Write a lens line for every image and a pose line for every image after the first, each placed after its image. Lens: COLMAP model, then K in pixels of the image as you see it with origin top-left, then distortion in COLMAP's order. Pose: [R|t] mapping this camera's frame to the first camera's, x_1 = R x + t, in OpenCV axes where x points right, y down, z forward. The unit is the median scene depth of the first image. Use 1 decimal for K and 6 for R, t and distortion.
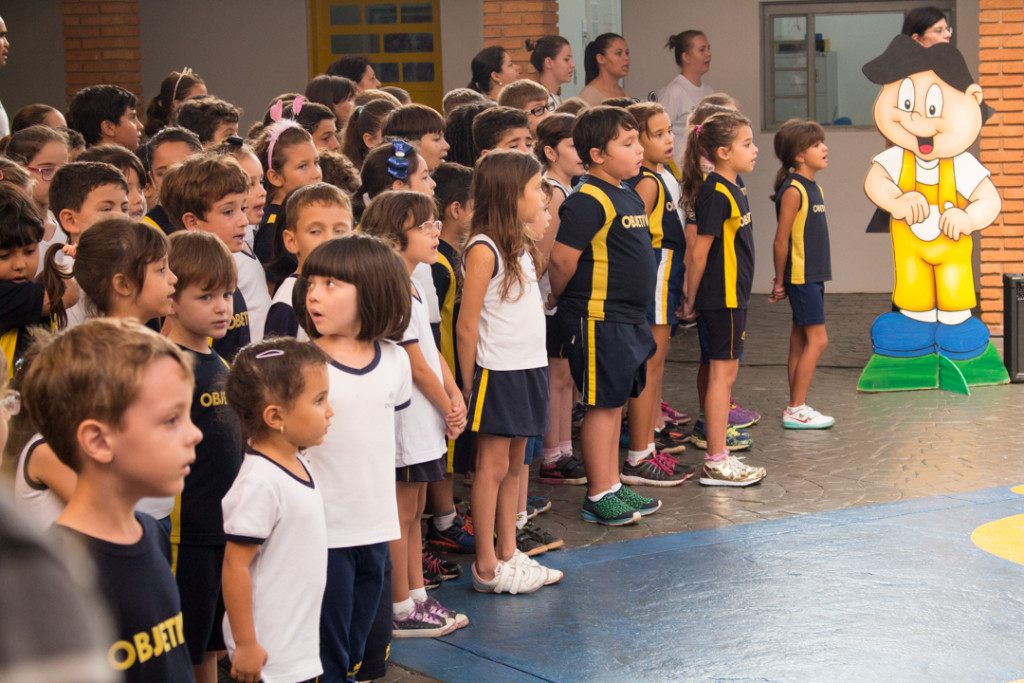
lens RADIAL K [[2429.4, 0, 511.1], [0, 2429.4, 342.4], [0, 0, 1]] dist [0.017050, 0.161904]
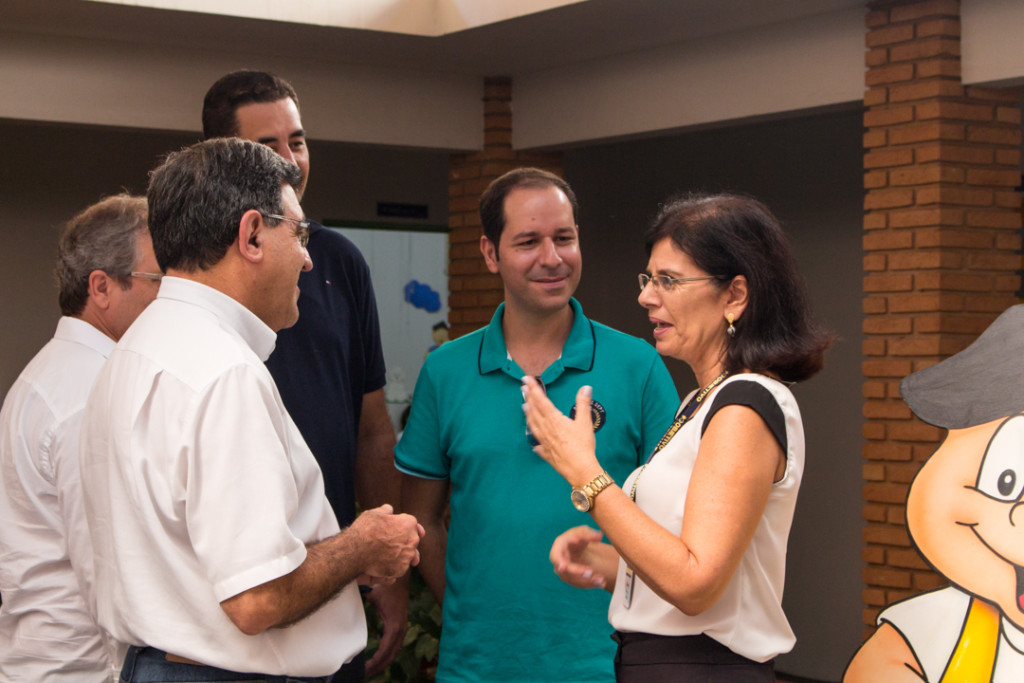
lens RADIAL K [[2221.9, 0, 512.0], [0, 2221.9, 355.7], [0, 0, 1]] dist [0.009703, 0.159672]
pose [[0.752226, 0.026697, -0.658364, 0.275279], [-0.100073, 0.992217, -0.074105, -0.068277], [0.651261, 0.121628, 0.749043, 0.554268]]
